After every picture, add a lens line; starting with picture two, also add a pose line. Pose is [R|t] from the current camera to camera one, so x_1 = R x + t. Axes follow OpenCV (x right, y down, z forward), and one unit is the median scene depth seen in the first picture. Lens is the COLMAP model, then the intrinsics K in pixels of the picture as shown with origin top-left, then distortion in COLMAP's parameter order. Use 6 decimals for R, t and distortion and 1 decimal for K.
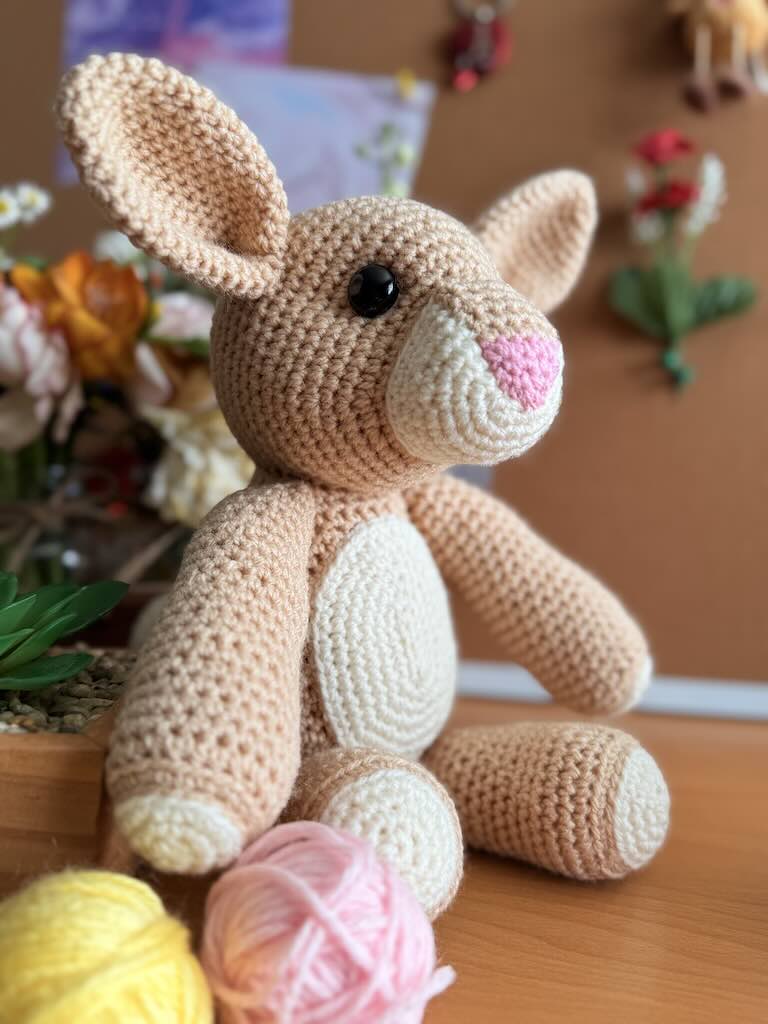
lens RADIAL K [[902.5, 0, 384.0], [0, 902.5, 512.0], [0, 0, 1]] dist [0.175624, -0.465443]
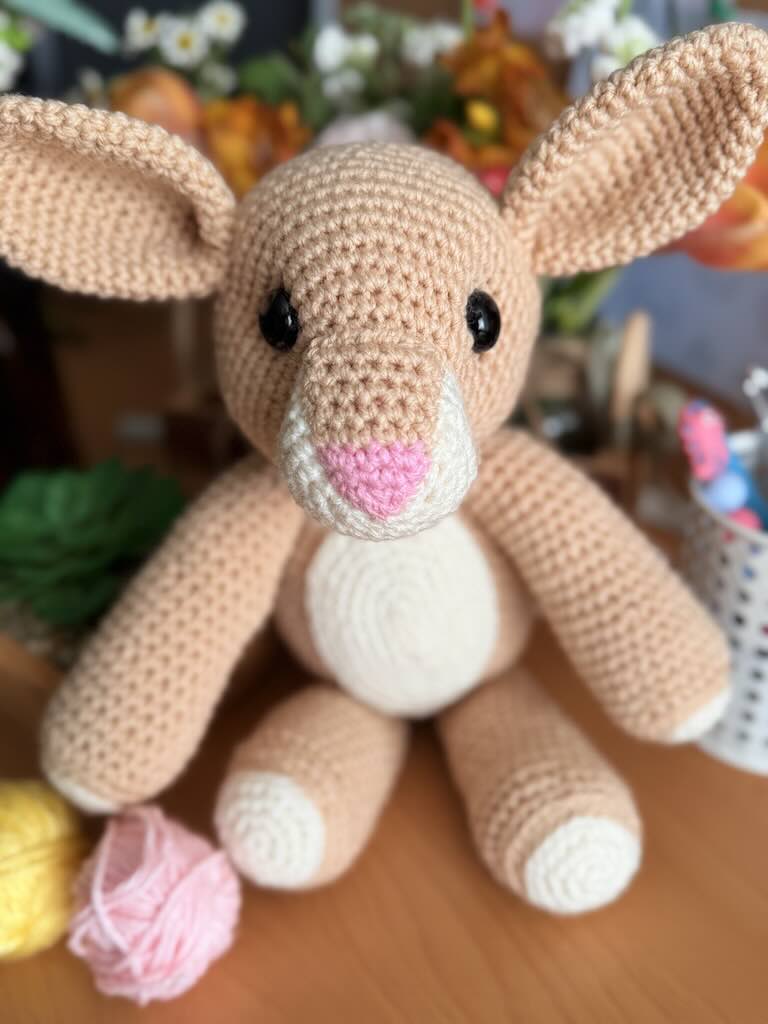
lens RADIAL K [[902.5, 0, 384.0], [0, 902.5, 512.0], [0, 0, 1]] dist [0.175624, -0.465443]
pose [[0.778574, 0.276013, -0.563596, 0.603545], [0.023707, 0.884507, 0.465924, -0.484376], [0.627105, -0.376117, 0.682111, 0.406063]]
